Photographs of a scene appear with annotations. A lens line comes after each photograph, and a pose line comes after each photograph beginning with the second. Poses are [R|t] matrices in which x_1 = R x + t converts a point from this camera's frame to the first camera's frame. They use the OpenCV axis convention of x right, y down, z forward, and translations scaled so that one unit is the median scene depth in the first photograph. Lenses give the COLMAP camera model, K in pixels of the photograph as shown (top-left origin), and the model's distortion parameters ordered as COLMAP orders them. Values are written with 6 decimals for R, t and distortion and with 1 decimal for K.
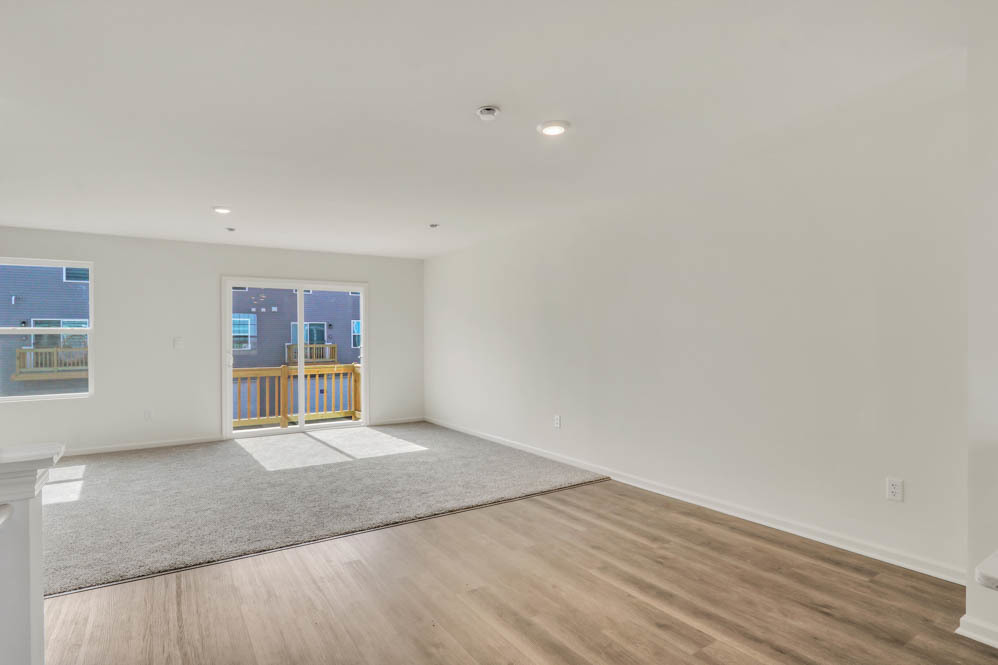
lens RADIAL K [[529.2, 0, 499.0], [0, 529.2, 332.5], [0, 0, 1]] dist [-0.018961, 0.000651]
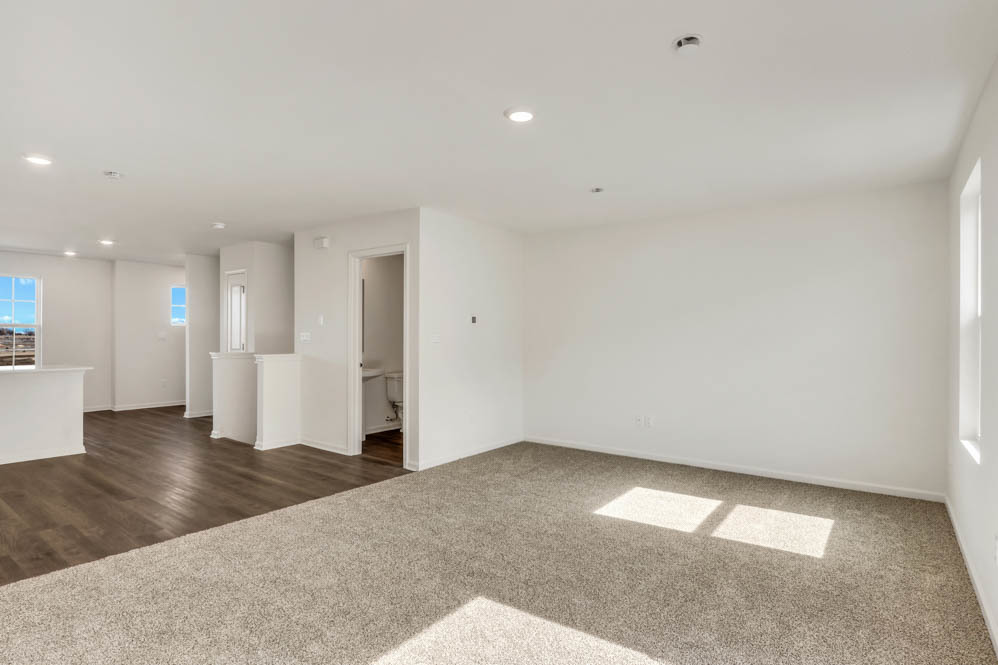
lens RADIAL K [[529.2, 0, 499.0], [0, 529.2, 332.5], [0, 0, 1]] dist [-0.018961, 0.000651]
pose [[-0.939170, -0.001169, -0.343450, -0.541136], [0.003085, 0.999925, -0.011838, 0.028057], [0.343439, -0.012177, -0.939096, 2.861713]]
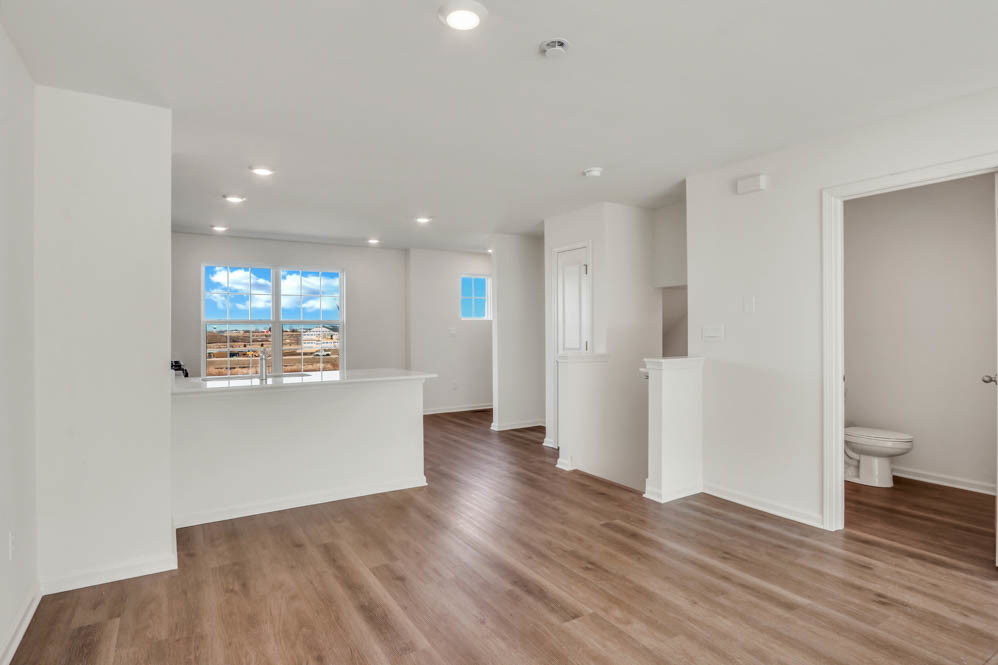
lens RADIAL K [[529.2, 0, 499.0], [0, 529.2, 332.5], [0, 0, 1]] dist [-0.018961, 0.000651]
pose [[-0.999842, 0.011206, 0.013832, 0.063502], [0.011168, 0.999934, -0.002829, 0.015669], [-0.013863, -0.002674, -0.999900, 1.923170]]
